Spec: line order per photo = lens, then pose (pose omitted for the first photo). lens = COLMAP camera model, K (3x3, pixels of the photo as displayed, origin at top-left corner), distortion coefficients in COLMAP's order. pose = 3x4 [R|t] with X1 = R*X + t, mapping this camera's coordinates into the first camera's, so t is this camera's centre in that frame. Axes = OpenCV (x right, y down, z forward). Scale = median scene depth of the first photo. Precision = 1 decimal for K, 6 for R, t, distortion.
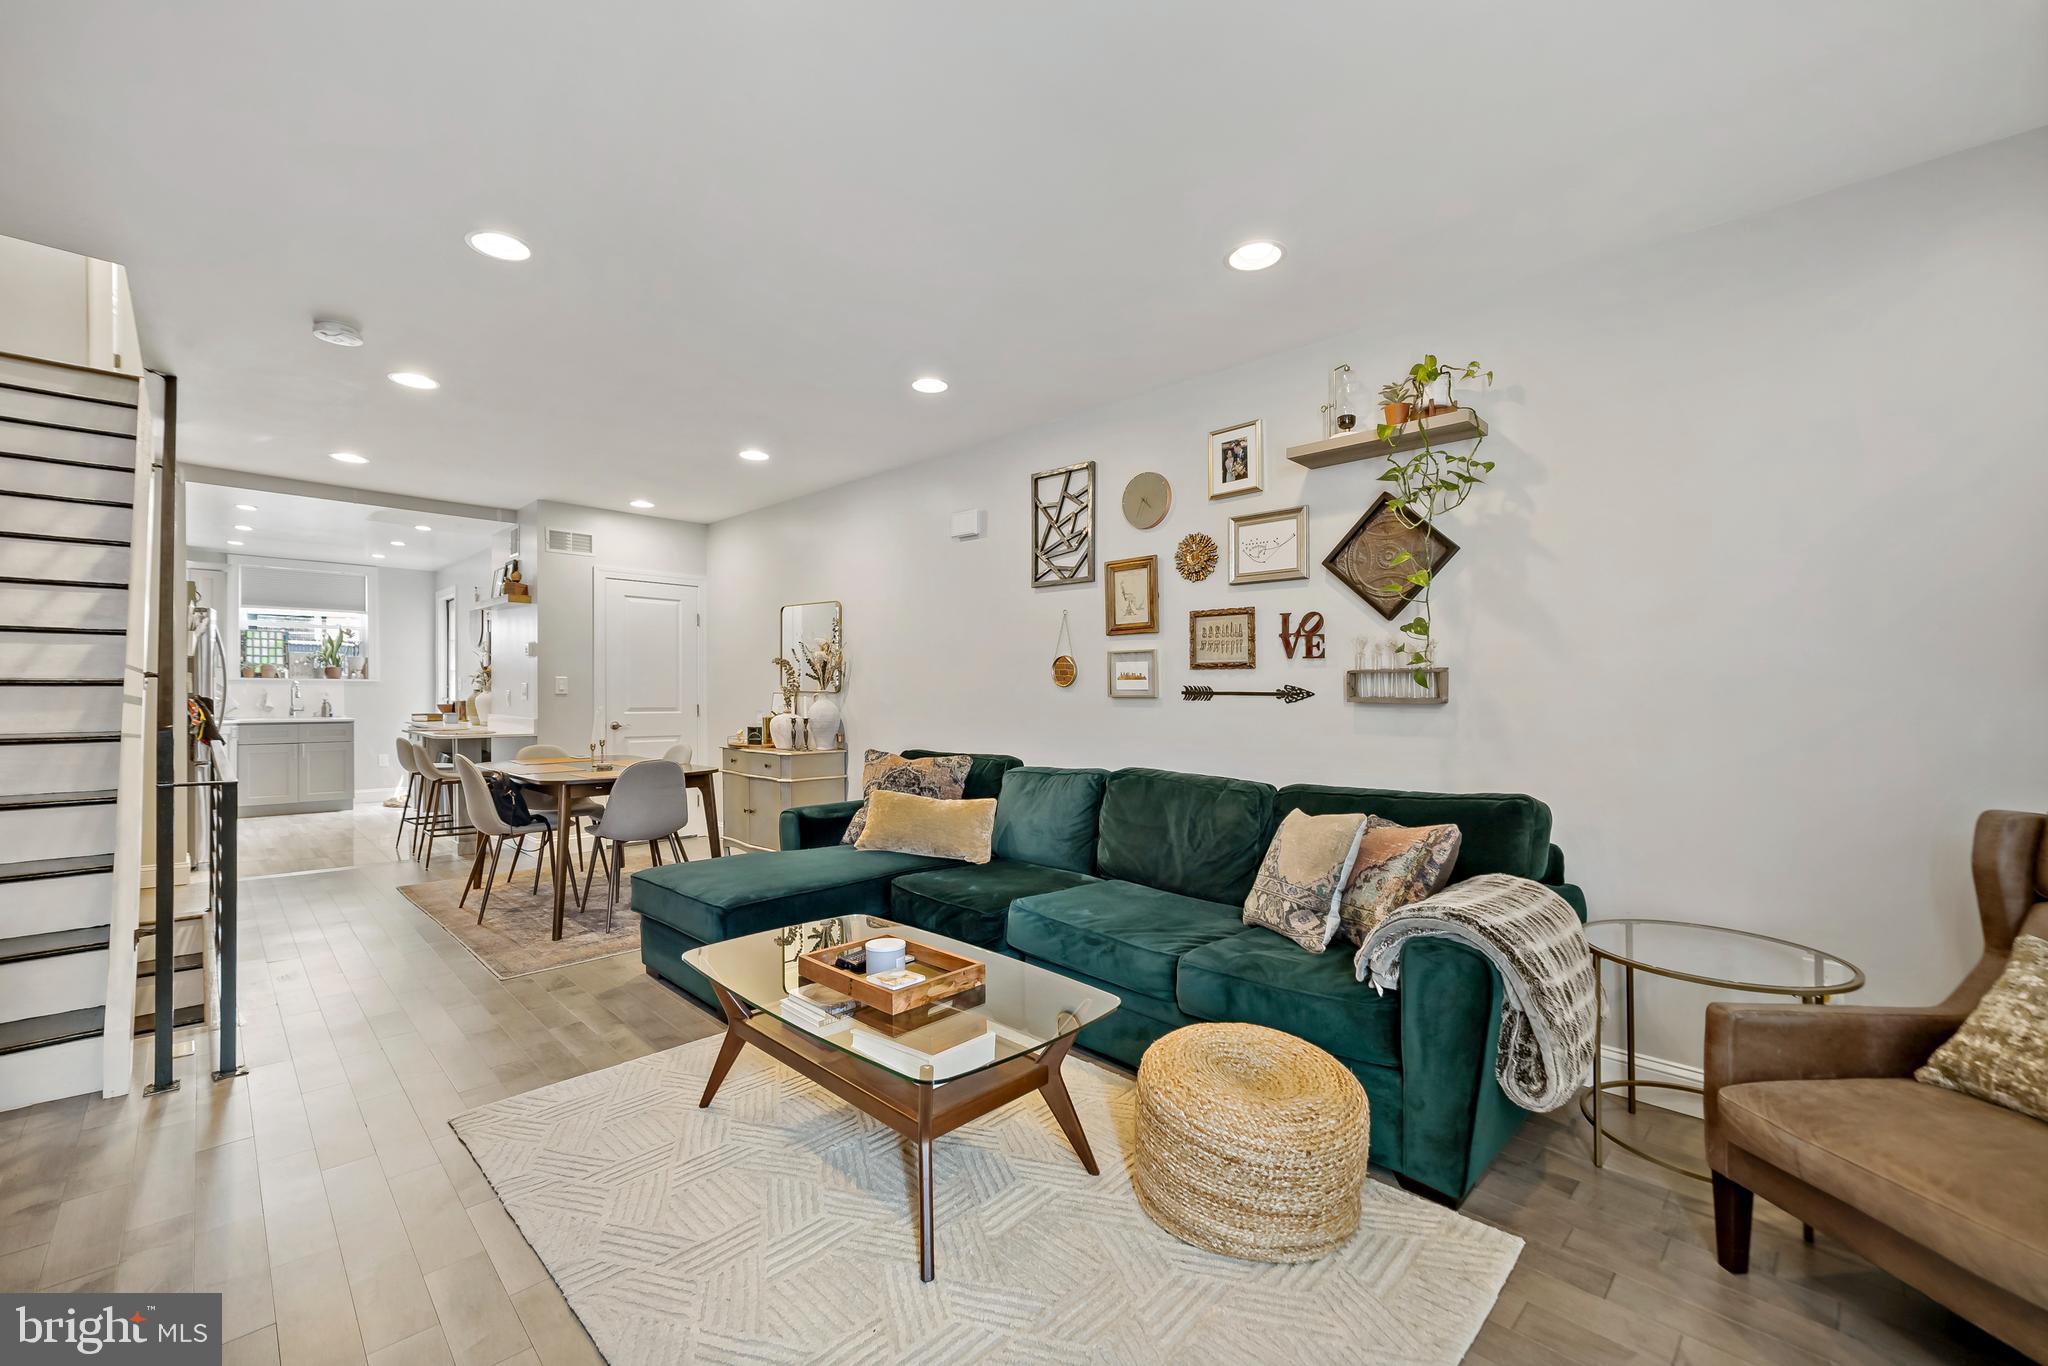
lens RADIAL K [[820.5, 0, 986.8], [0, 820.5, 699.6], [0, 0, 1]] dist [0.001348, -0.000410]
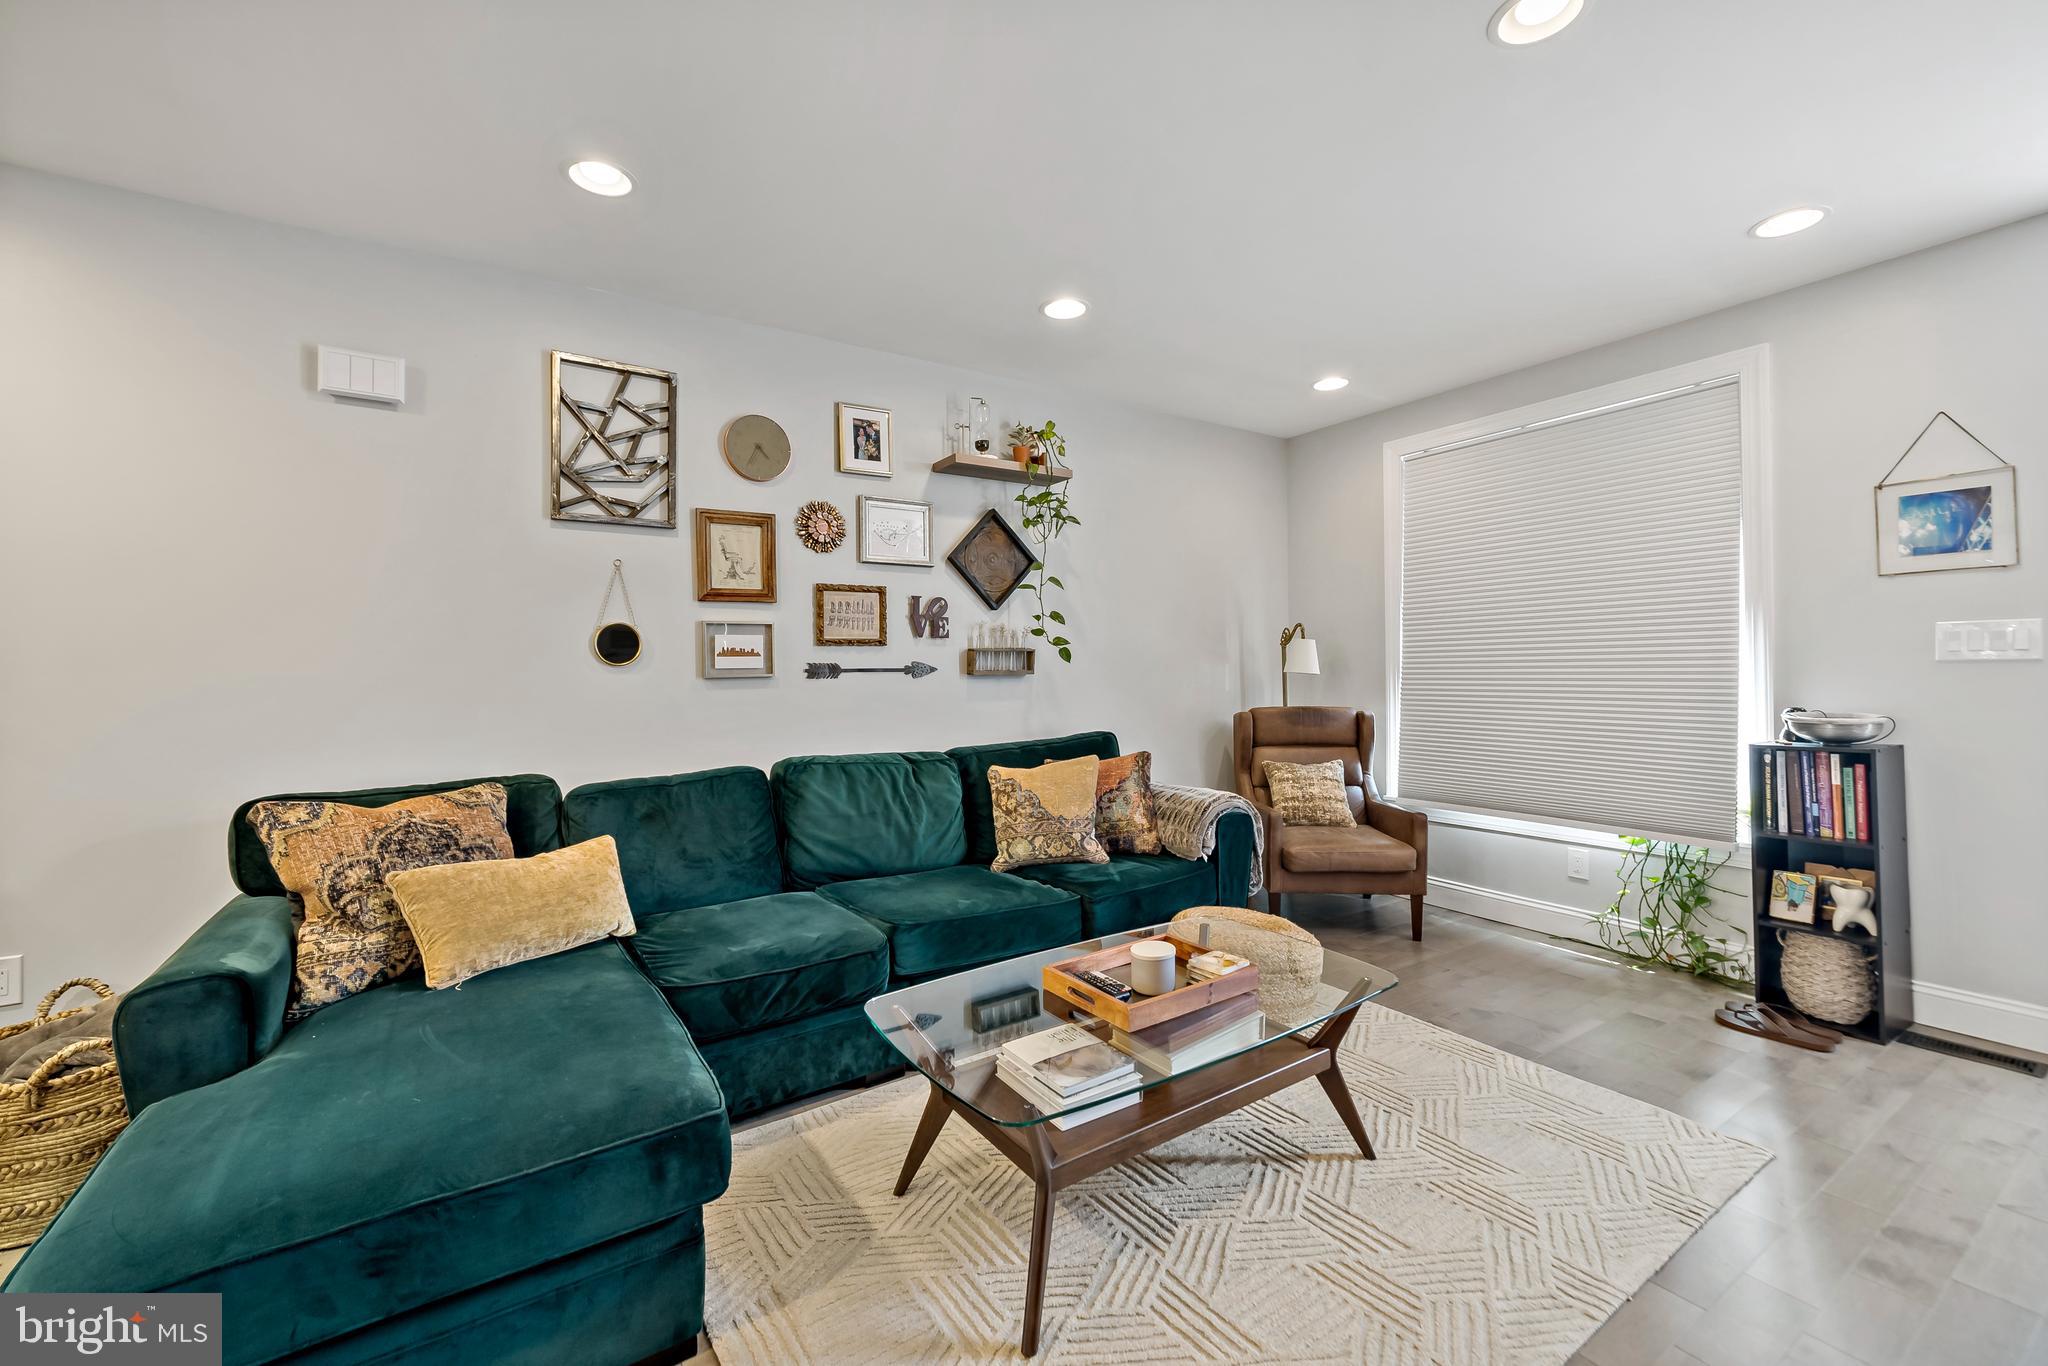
lens RADIAL K [[820.5, 0, 1024.2], [0, 820.5, 671.6], [0, 0, 1]] dist [0.001348, -0.000410]
pose [[0.207040, -0.011899, 0.978260, -0.549333], [0.026620, 0.999624, 0.006525, -0.006203], [-0.977970, 0.024690, 0.207279, 0.511113]]
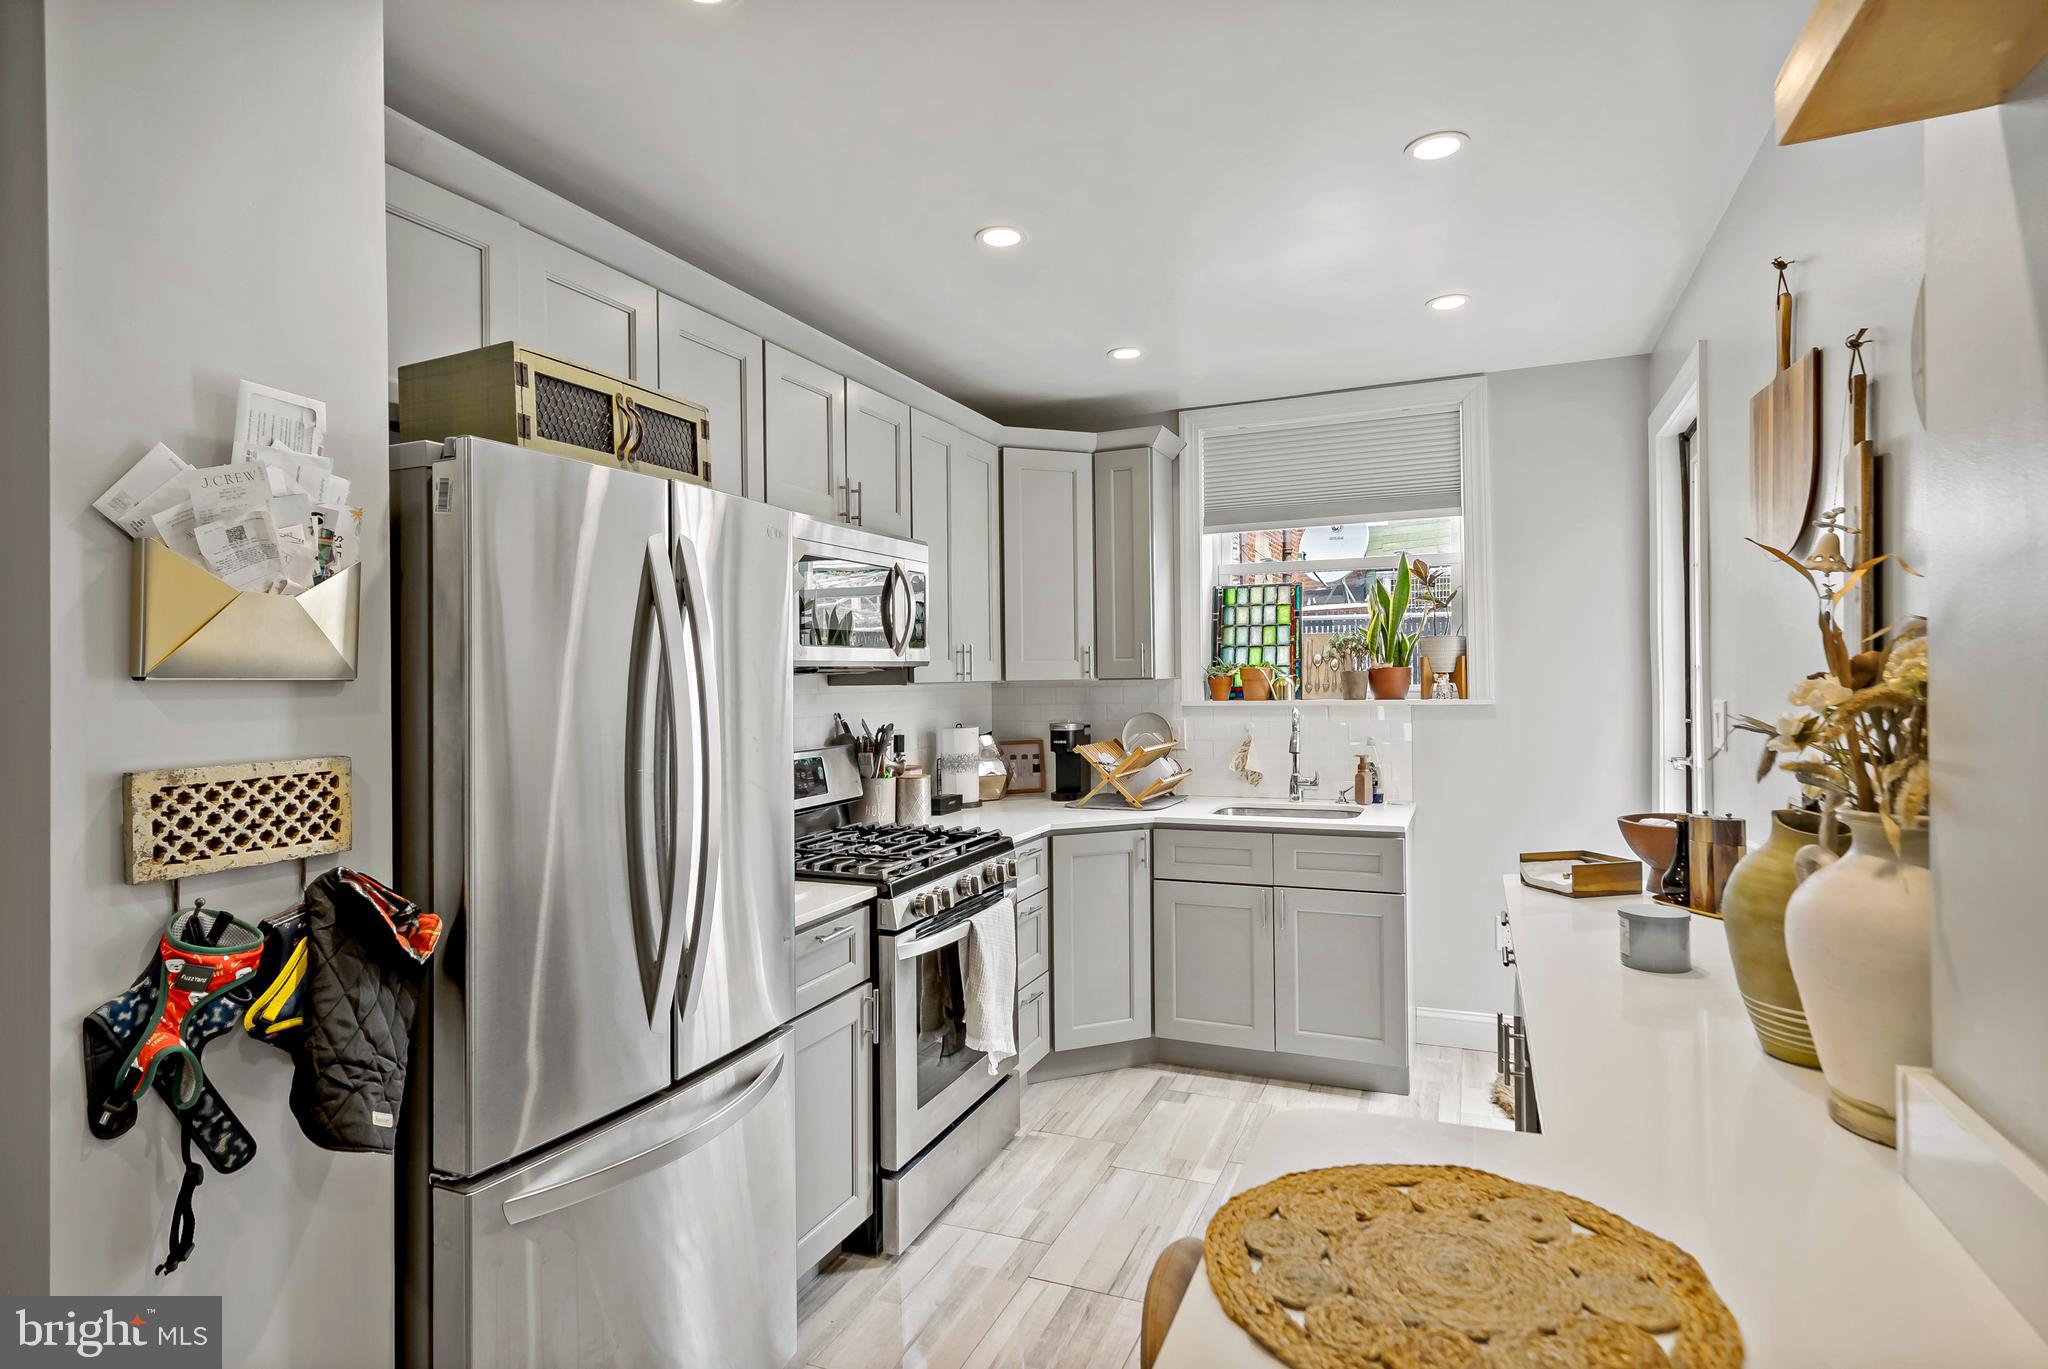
lens RADIAL K [[1098.0, 0, 1013.7], [0, 1098.0, 678.8], [0, 0, 1]] dist [0.017749, -0.000604]
pose [[0.391512, -0.016740, -0.920021, -0.888158], [0.008265, 0.999858, -0.014675, -0.063203], [0.920136, -0.001859, 0.391595, 1.426696]]
